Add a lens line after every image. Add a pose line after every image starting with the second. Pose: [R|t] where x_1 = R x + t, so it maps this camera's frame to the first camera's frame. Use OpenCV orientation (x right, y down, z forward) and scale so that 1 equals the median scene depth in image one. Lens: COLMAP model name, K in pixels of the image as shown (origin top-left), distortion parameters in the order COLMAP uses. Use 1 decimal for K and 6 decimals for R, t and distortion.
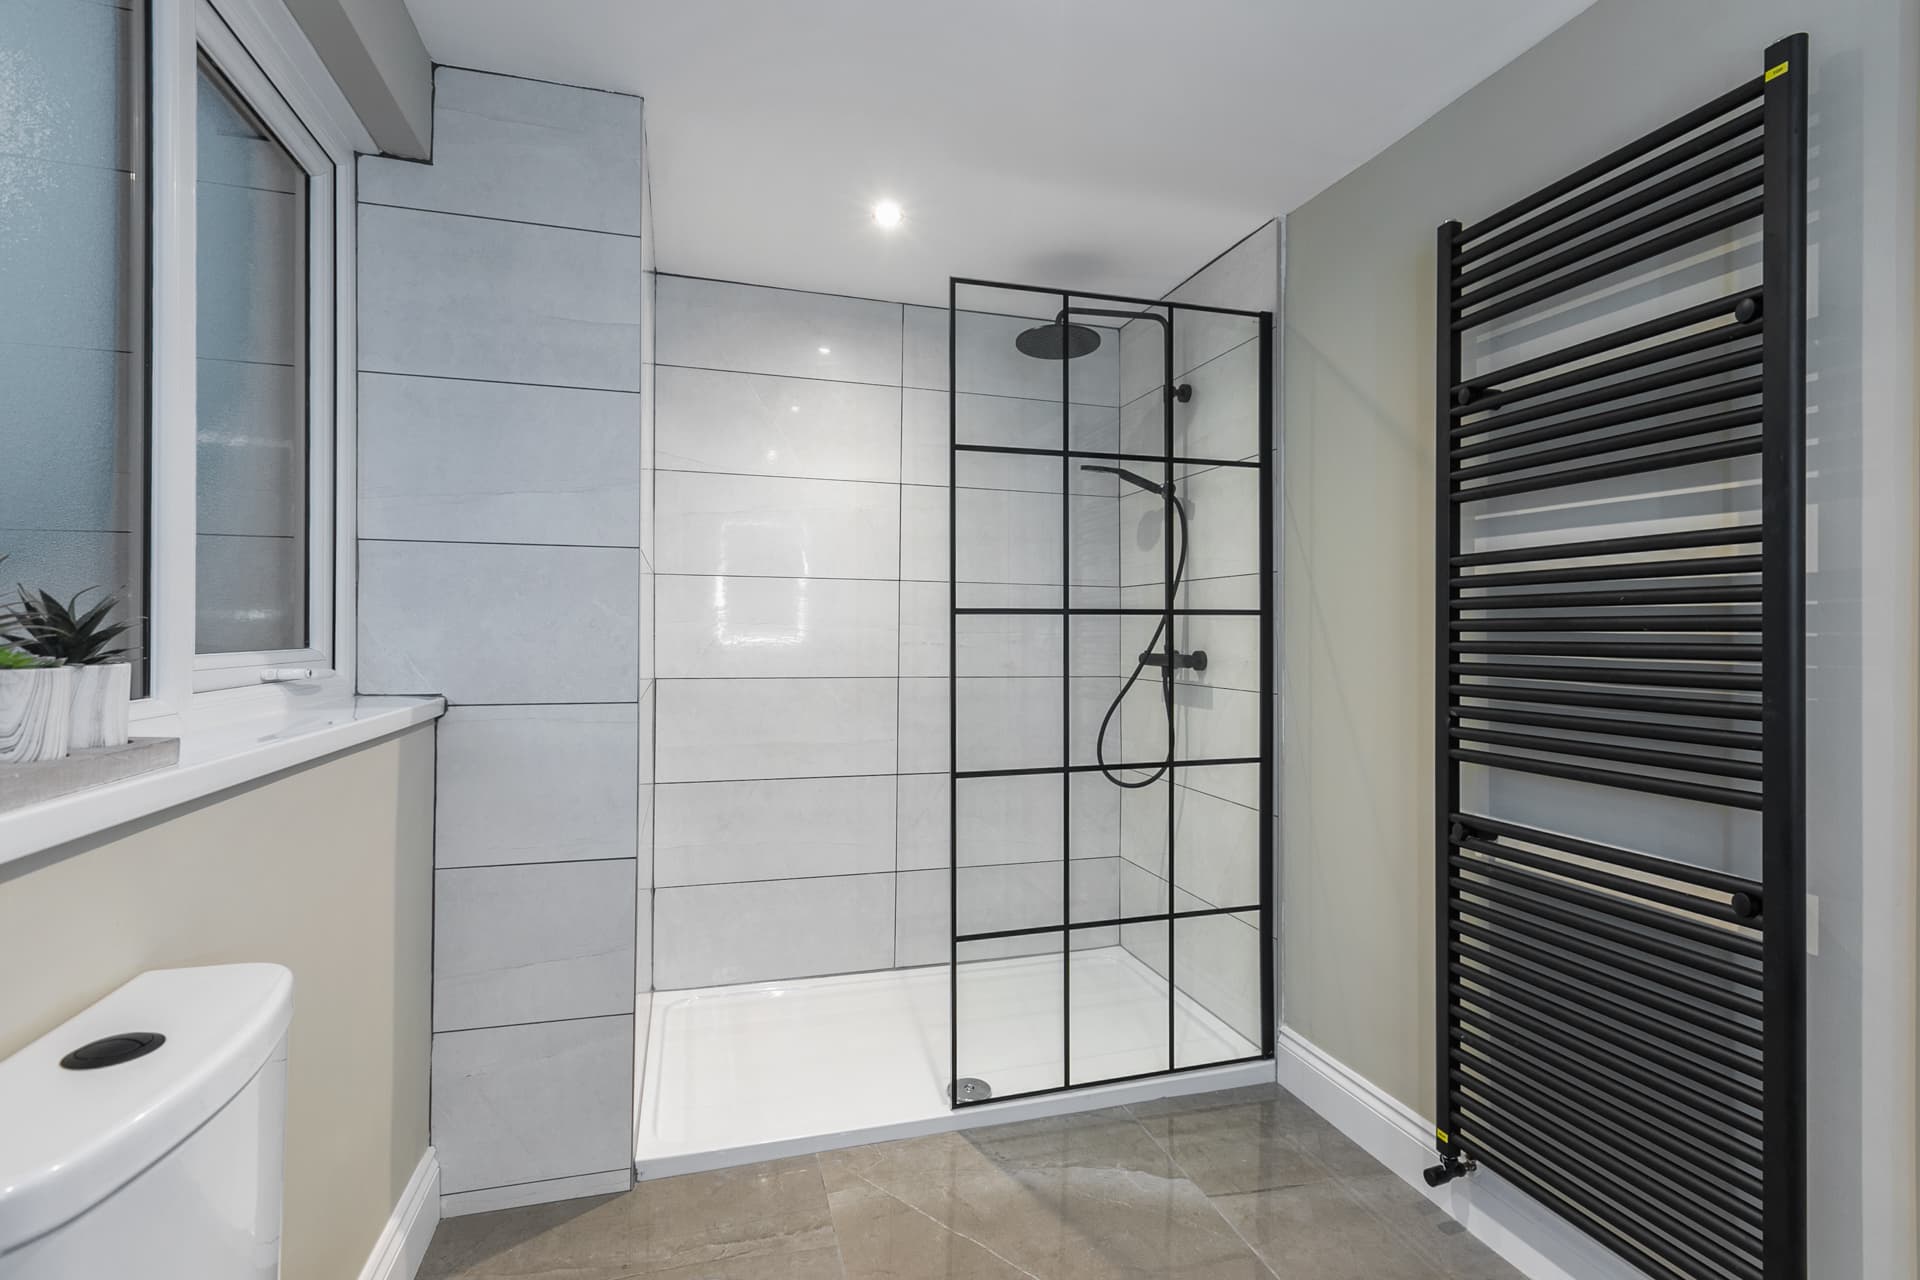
lens RADIAL K [[897.8, 0, 960.0], [0, 897.8, 640.0], [0, 0, 1]] dist [-0.000982, -0.000246]
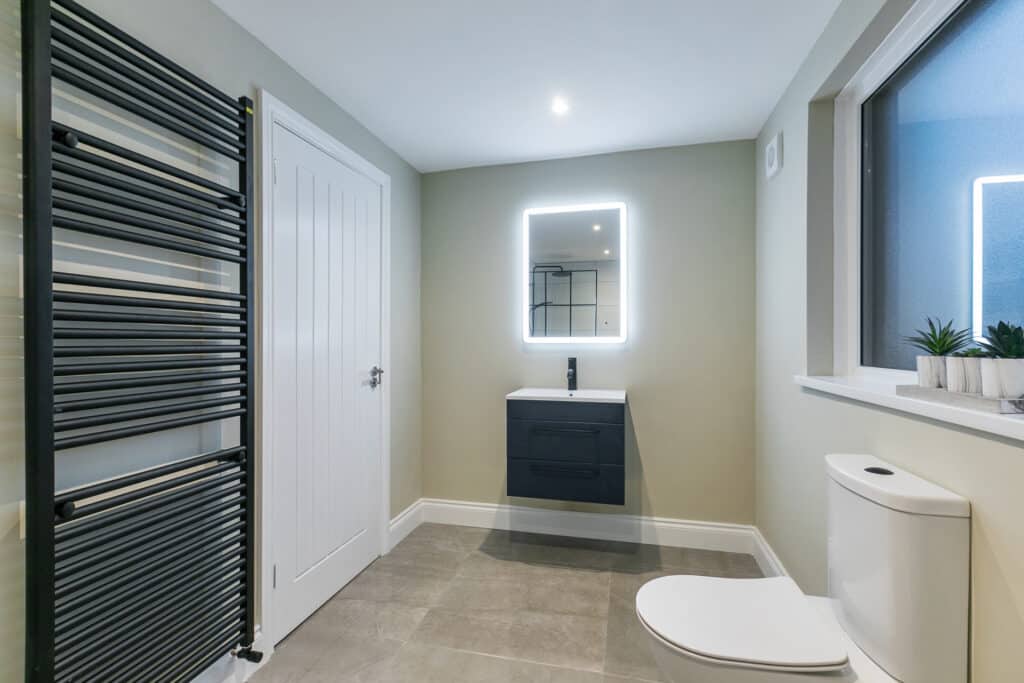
lens RADIAL K [[478.8, 0, 512.0], [0, 478.8, 341.5], [0, 0, 1]] dist [-0.000982, -0.000246]
pose [[-0.855893, -0.024199, 0.516587, -0.348149], [-0.019923, 0.999706, 0.013821, -0.034121], [-0.516770, 0.001537, -0.856123, 1.576999]]
